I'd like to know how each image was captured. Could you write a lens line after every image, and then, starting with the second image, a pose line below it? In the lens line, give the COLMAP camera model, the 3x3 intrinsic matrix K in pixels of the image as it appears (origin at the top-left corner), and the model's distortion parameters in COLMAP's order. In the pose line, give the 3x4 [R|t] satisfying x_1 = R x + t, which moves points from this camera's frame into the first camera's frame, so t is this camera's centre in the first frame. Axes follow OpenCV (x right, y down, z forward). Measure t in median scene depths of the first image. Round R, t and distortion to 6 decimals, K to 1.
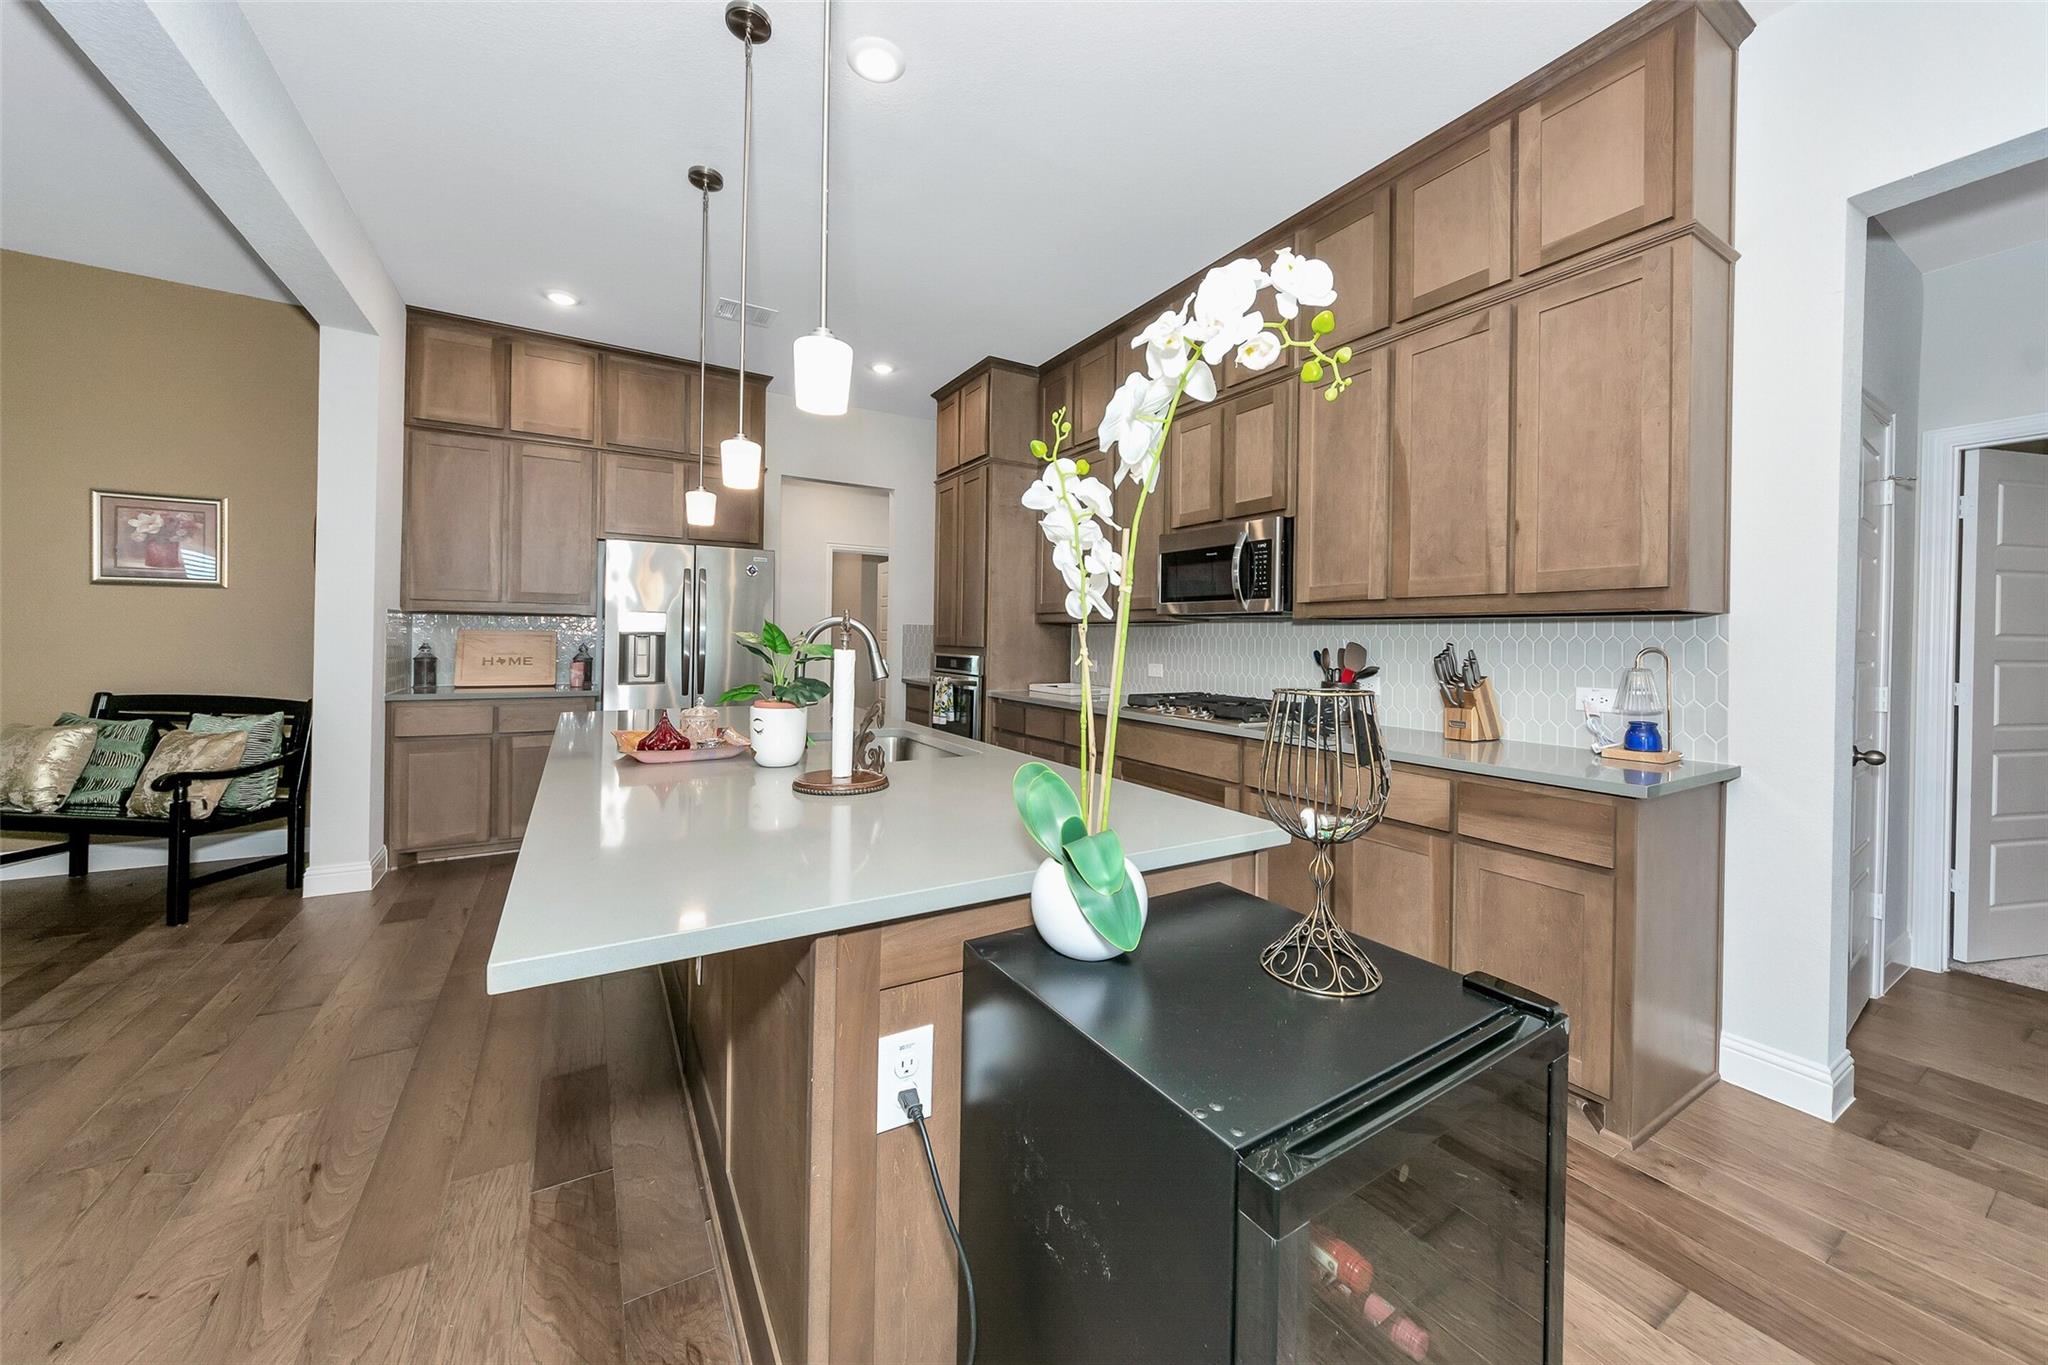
lens RADIAL K [[724.3, 0, 1023.1], [0, 724.3, 642.0], [0, 0, 1]] dist [0.000009, -0.000043]
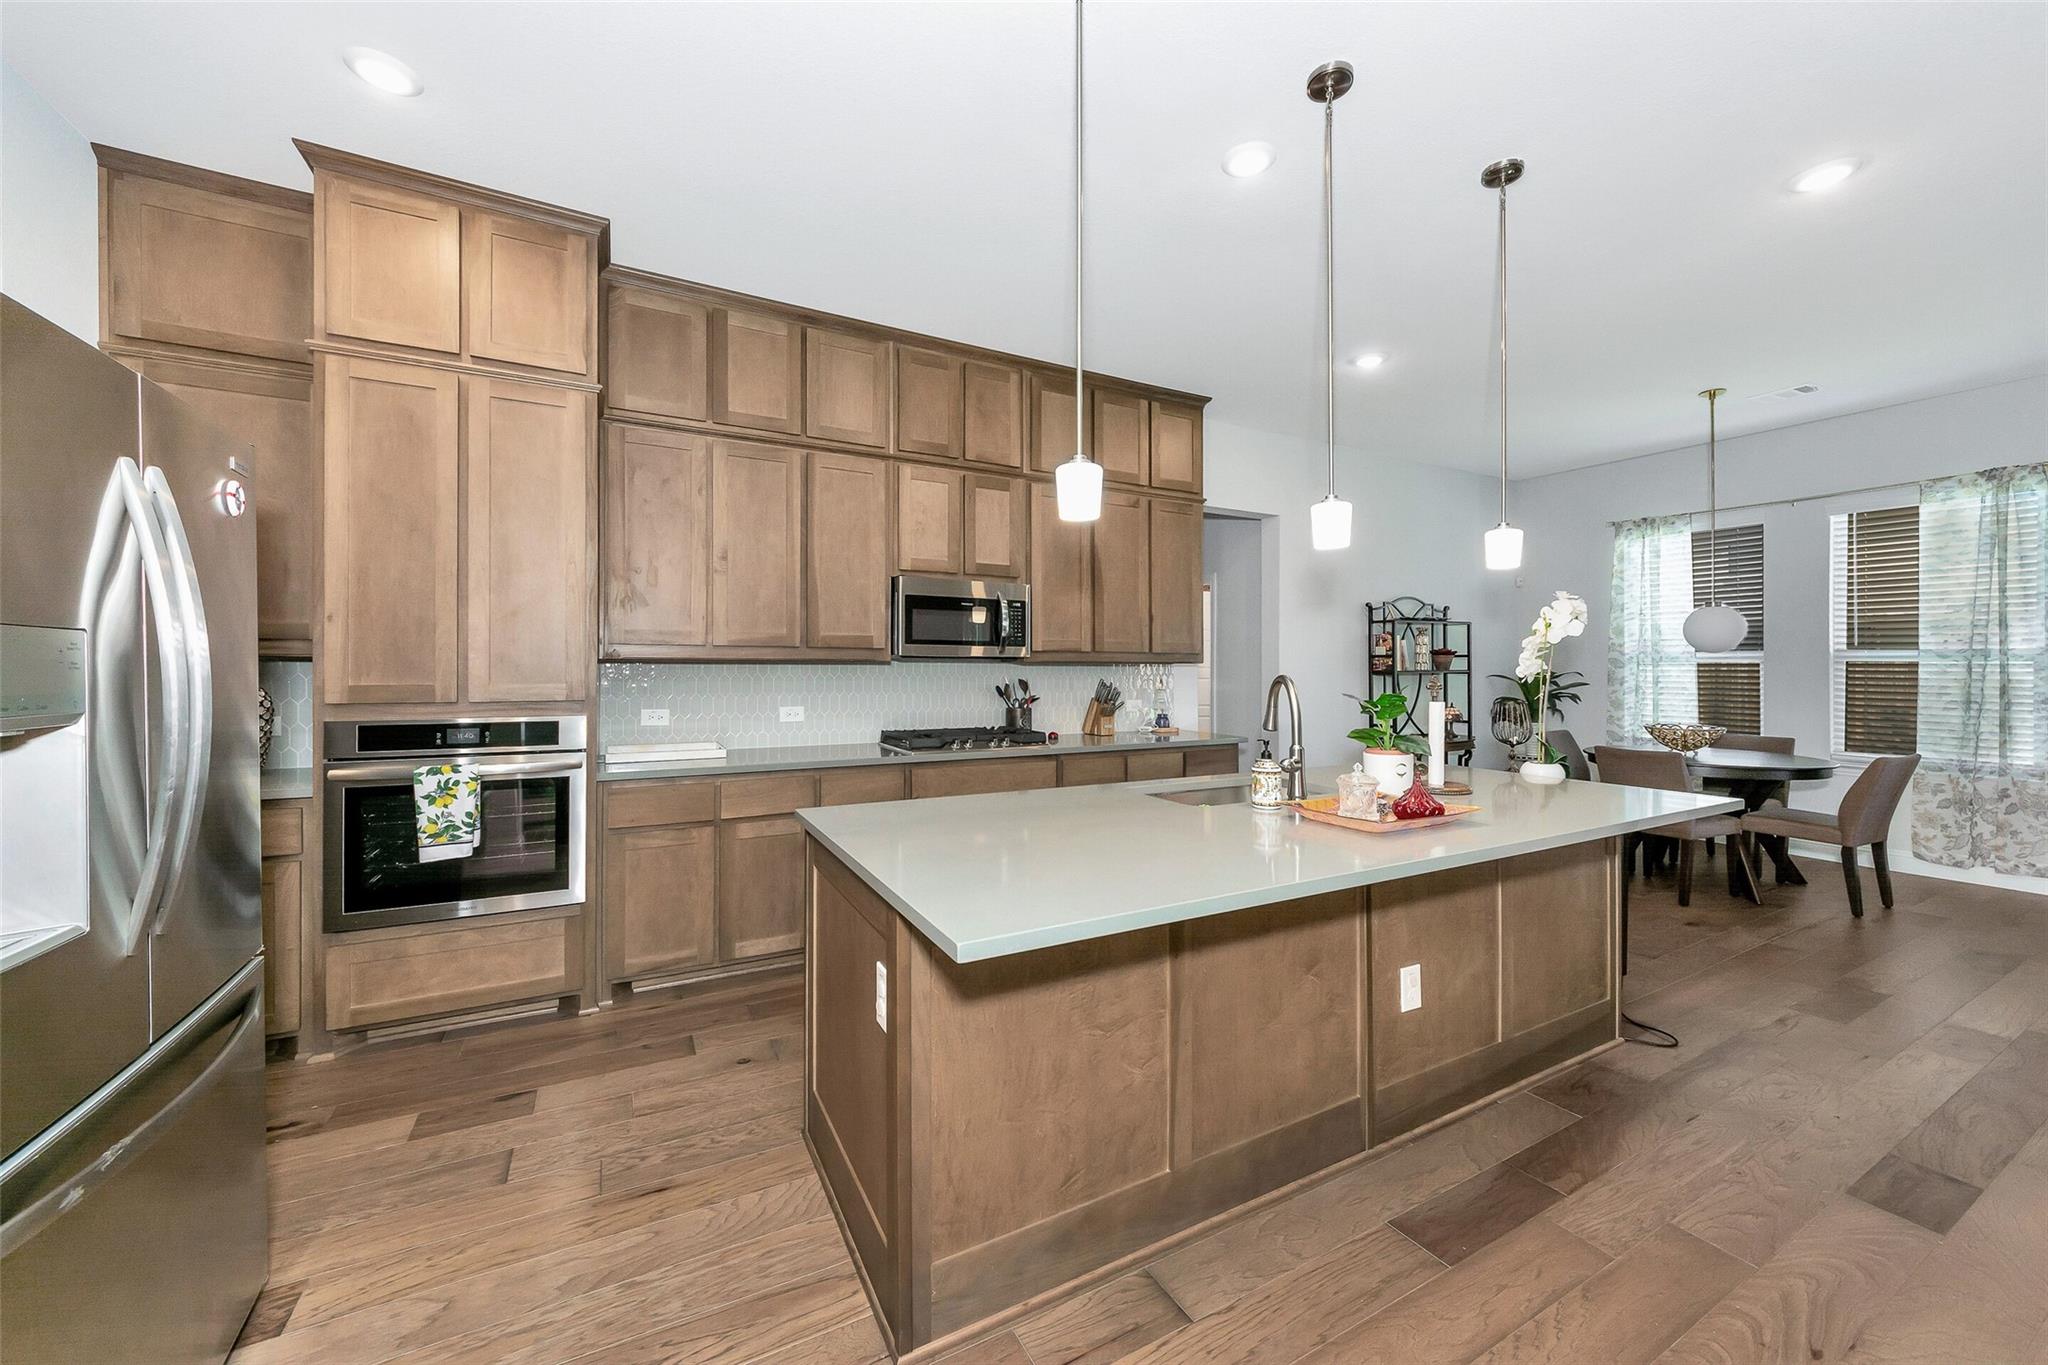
lens RADIAL K [[728.0, 0, 1024.0], [0, 728.0, 682.5], [0, 0, 1]] dist [0.000056, -0.000007]
pose [[0.053745, -0.025727, 0.998223, -0.572946], [0.010579, 0.999627, 0.025193, -0.017191], [-0.998499, 0.009206, 0.053997, 0.558602]]
